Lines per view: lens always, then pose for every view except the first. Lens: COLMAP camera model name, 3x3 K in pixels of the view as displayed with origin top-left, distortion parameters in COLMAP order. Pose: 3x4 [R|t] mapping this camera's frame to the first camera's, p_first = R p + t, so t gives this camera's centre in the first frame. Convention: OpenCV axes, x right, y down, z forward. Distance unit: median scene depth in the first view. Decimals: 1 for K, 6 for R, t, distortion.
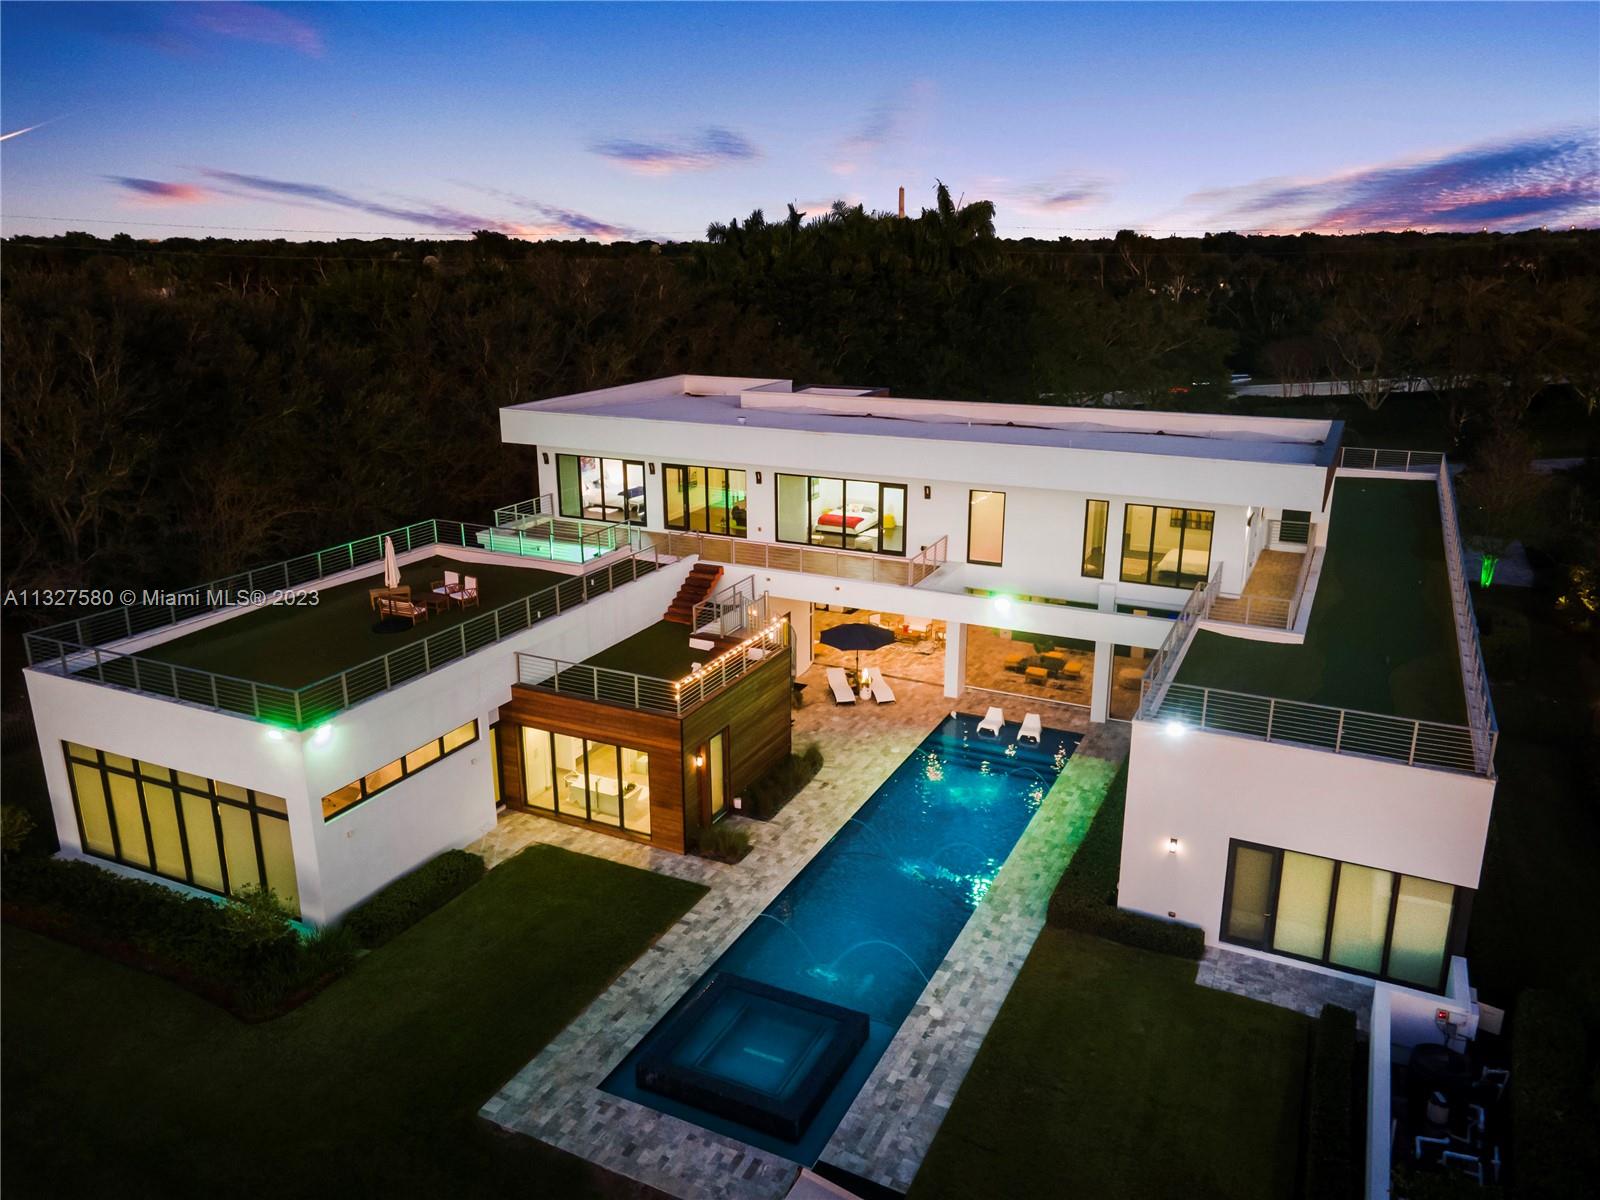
lens RADIAL K [[1158.0, 0, 799.0], [0, 1158.0, 595.4], [0, 0, 1]] dist [0.042269, 0.005619]
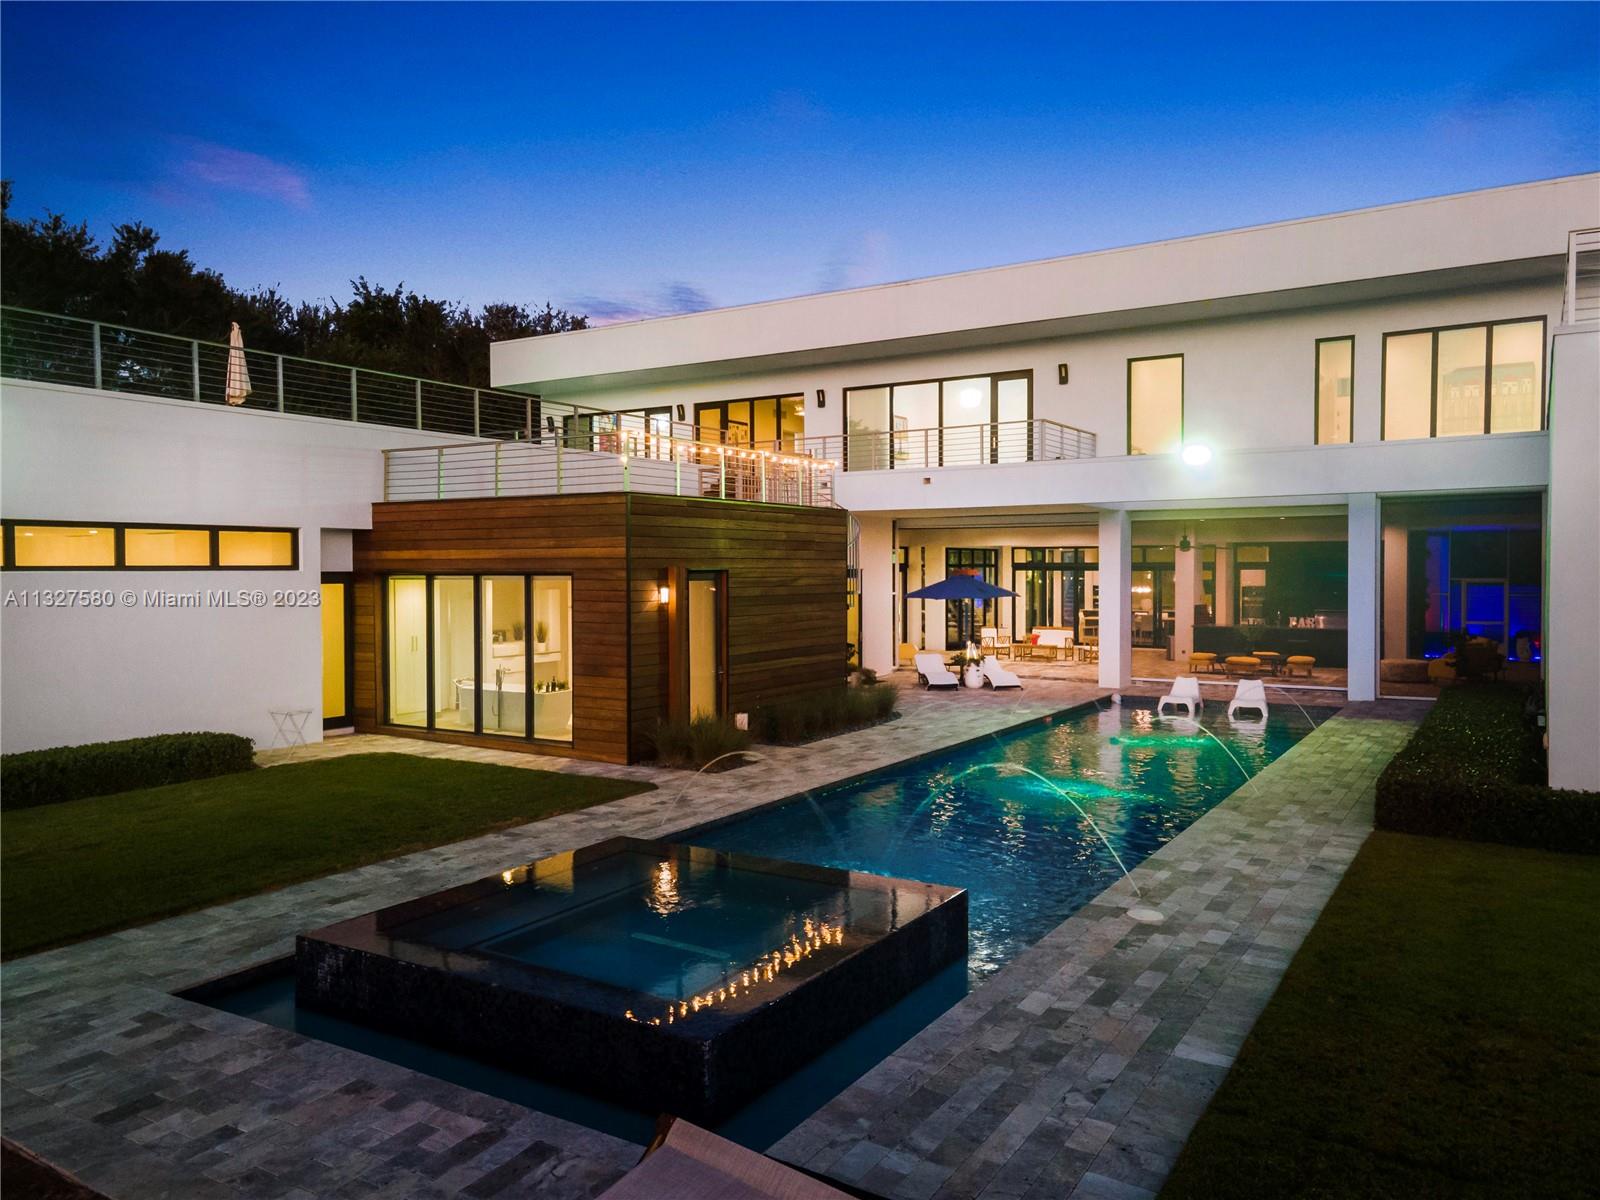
lens RADIAL K [[1158.0, 0, 800.7], [0, 1158.0, 602.6], [0, 0, 1]] dist [0.042269, 0.005619]
pose [[0.994992, 0.002062, -0.099936, 0.044131], [-0.027671, 0.966397, -0.255559, 0.366637], [0.096051, 0.257044, 0.961615, 0.607565]]
